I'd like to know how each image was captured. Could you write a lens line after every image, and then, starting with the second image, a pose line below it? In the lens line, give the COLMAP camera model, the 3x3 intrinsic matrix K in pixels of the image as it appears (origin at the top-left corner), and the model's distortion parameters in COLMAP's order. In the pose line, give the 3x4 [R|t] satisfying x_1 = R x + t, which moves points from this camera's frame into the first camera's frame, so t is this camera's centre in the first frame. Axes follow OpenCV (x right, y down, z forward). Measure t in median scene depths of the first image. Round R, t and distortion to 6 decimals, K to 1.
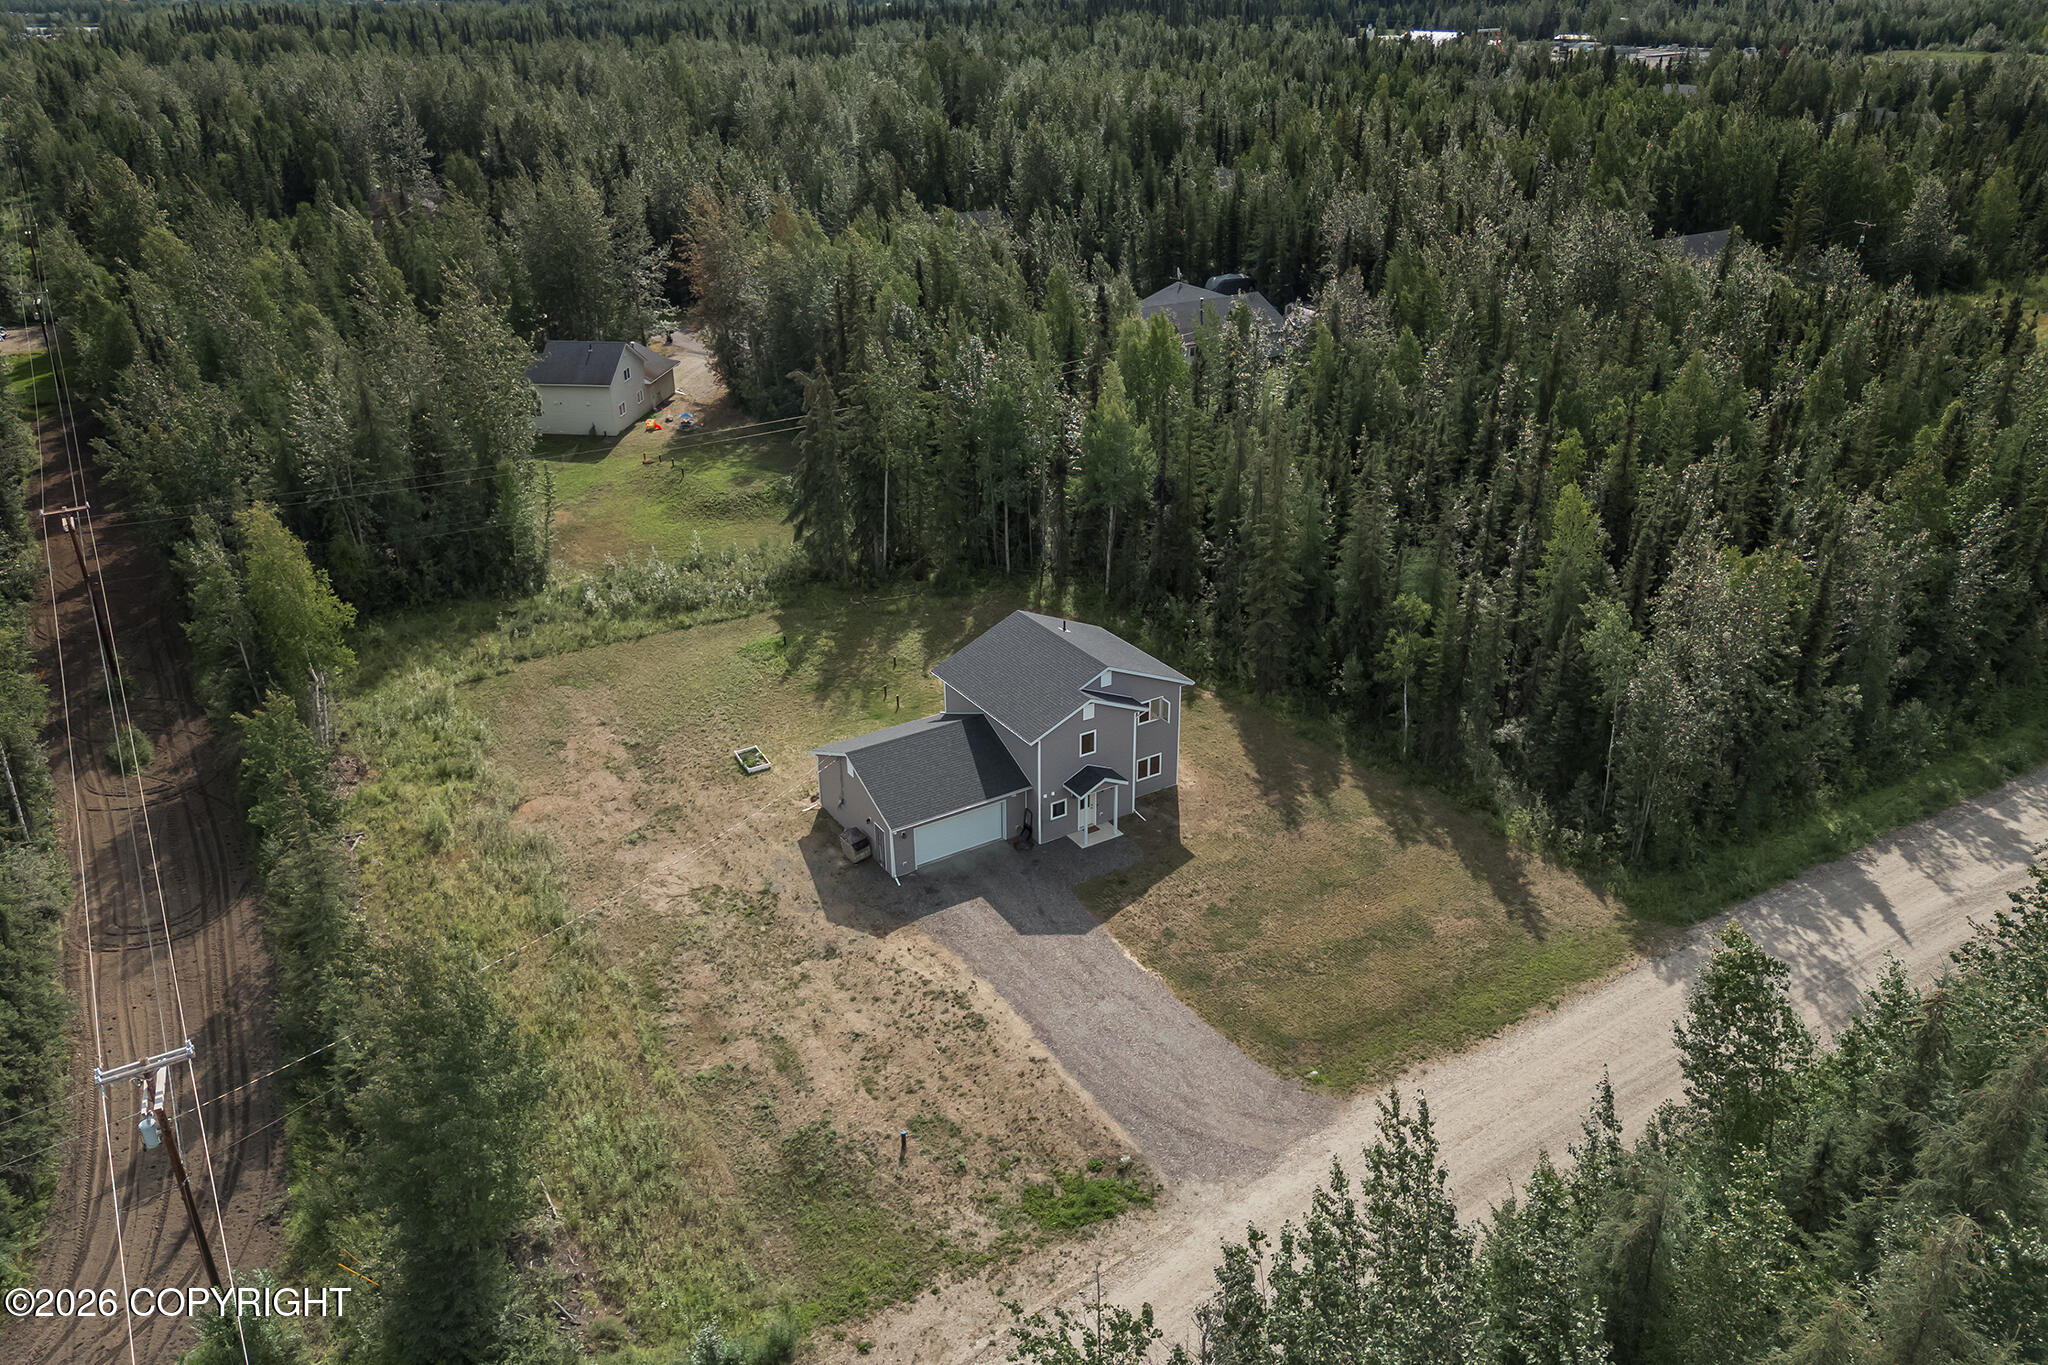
lens RADIAL K [[1497.3, 0, 1024.0], [0, 1497.3, 682.5], [0, 0, 1]] dist [0.161608, -0.384028]
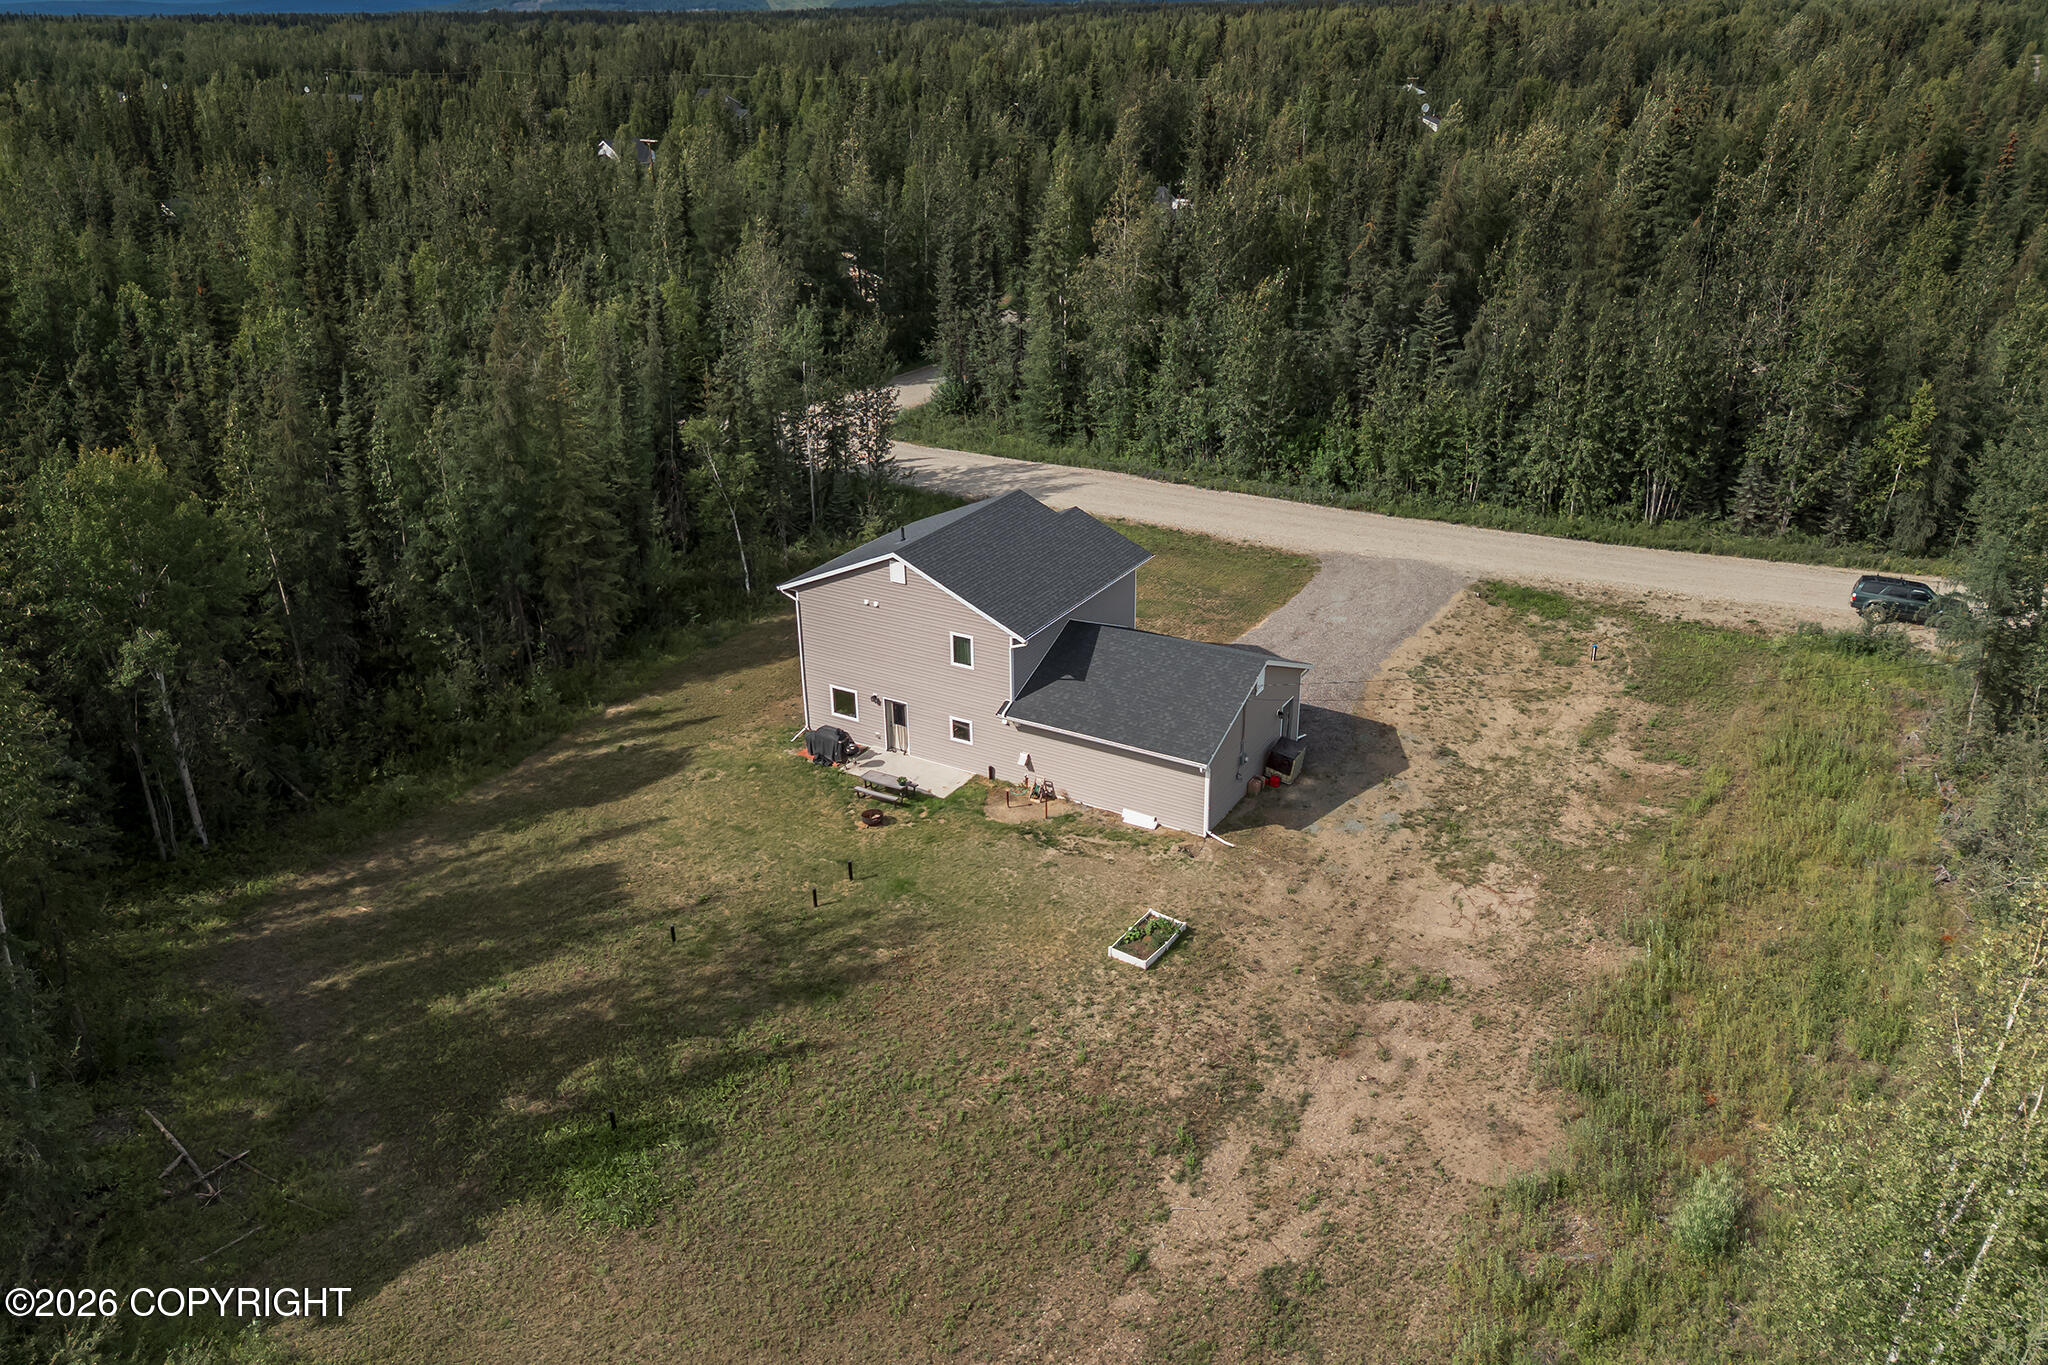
lens RADIAL K [[1497.3, 0, 1024.0], [0, 1497.3, 682.5], [0, 0, 1]] dist [0.161608, -0.384028]
pose [[-0.462391, -0.343827, 0.817299, -0.641460], [0.397657, 0.743445, 0.537734, -0.367236], [-0.792505, 0.573648, -0.207037, 1.230232]]
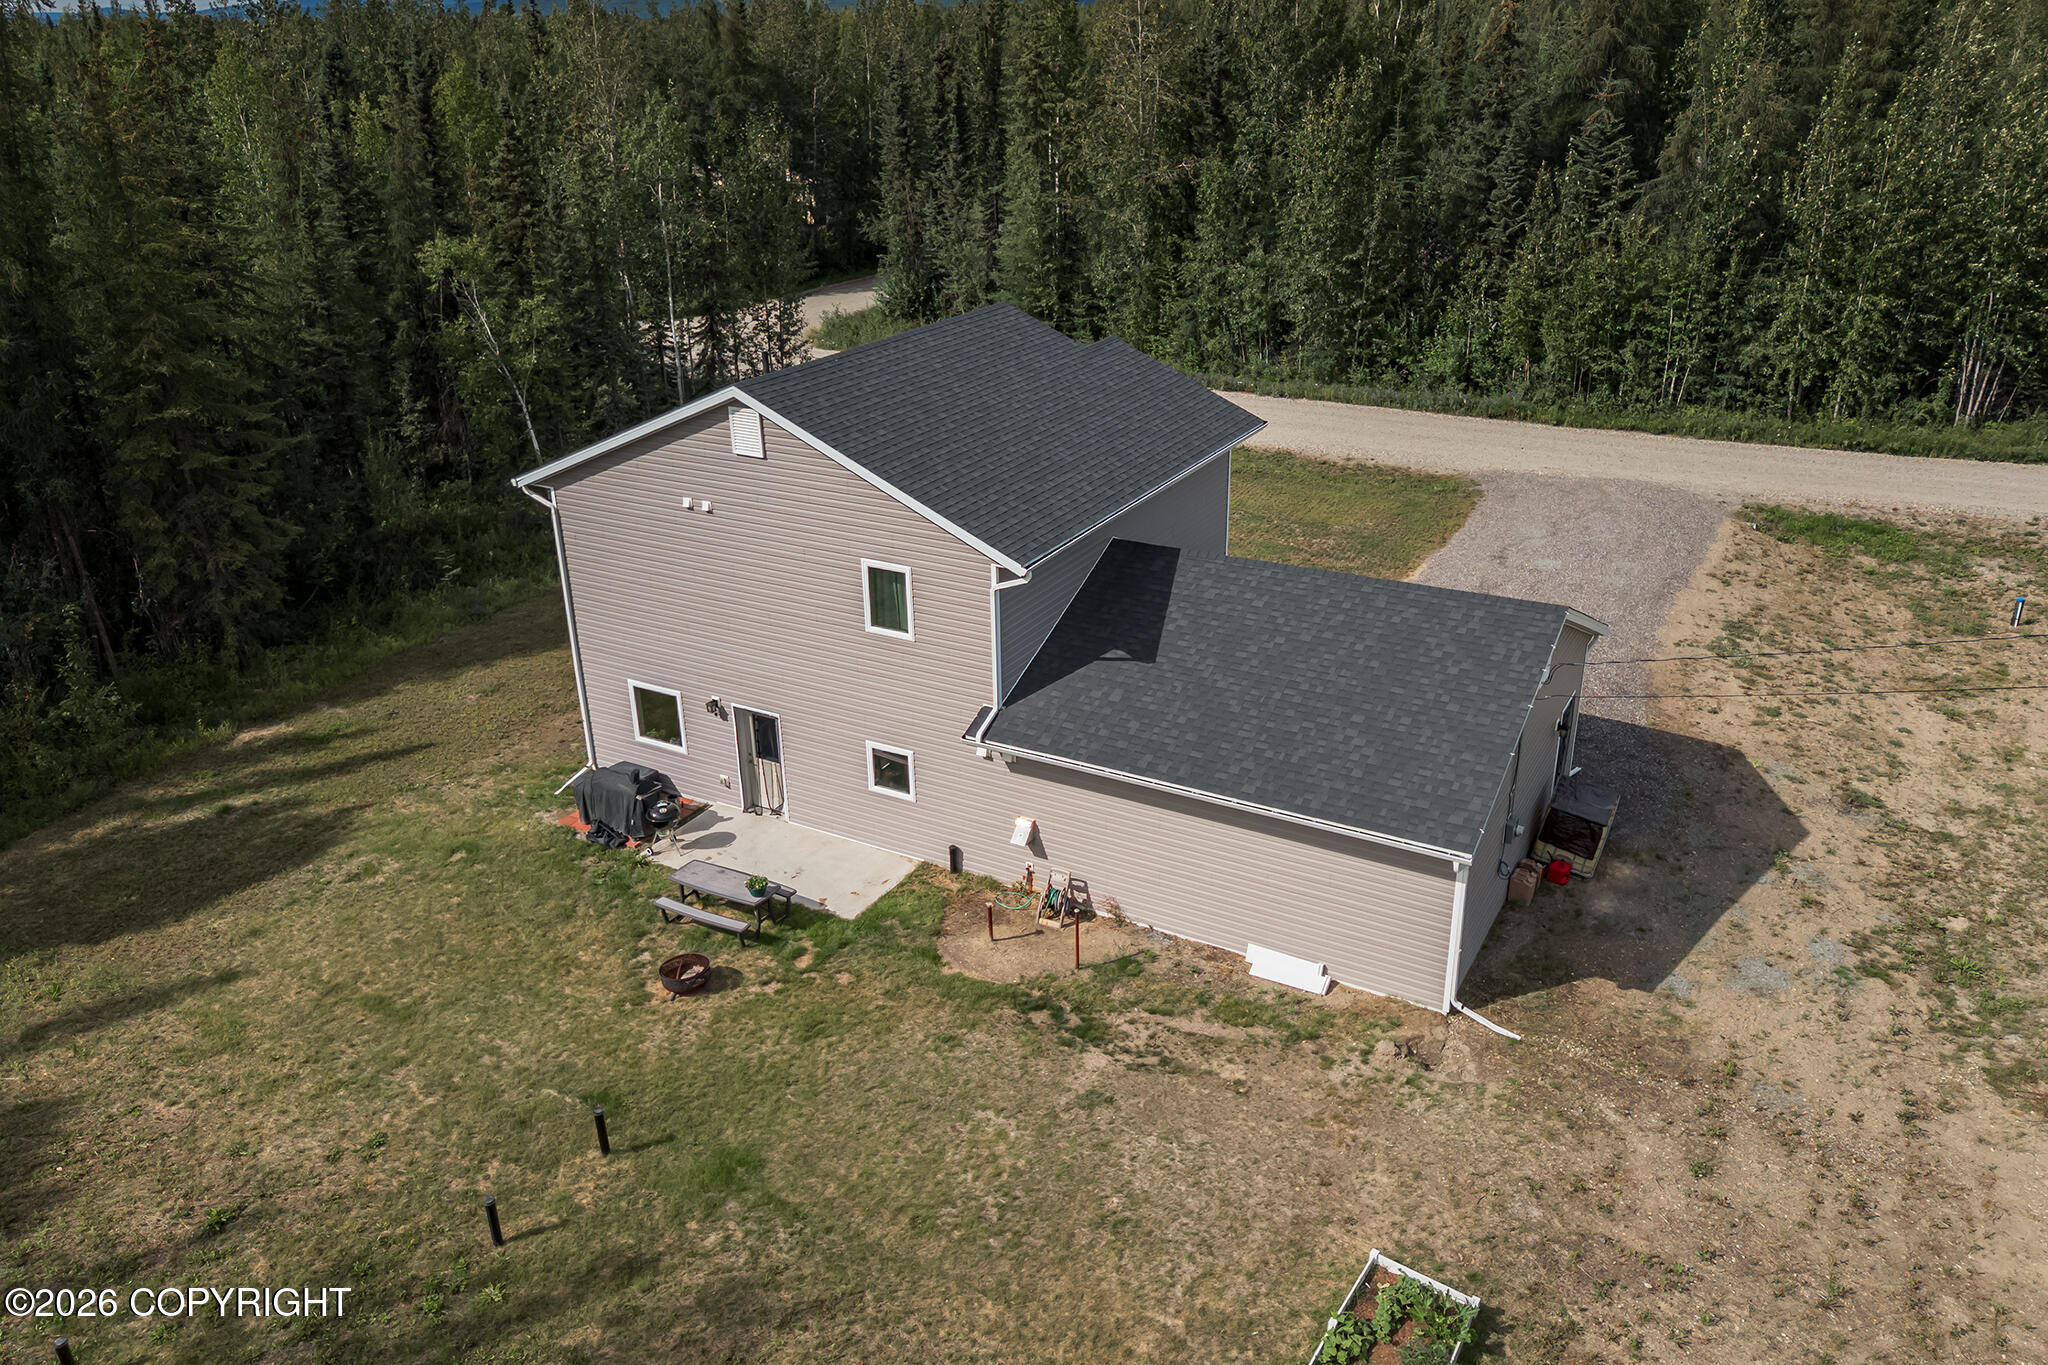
lens RADIAL K [[1506.7, 0, 1024.0], [0, 1506.7, 682.5], [0, 0, 1]] dist [0.072256, -0.061921]
pose [[-0.480180, -0.331415, 0.812152, -0.325795], [0.397593, 0.743070, 0.538299, -0.157289], [-0.781887, 0.581386, -0.225039, 1.158190]]
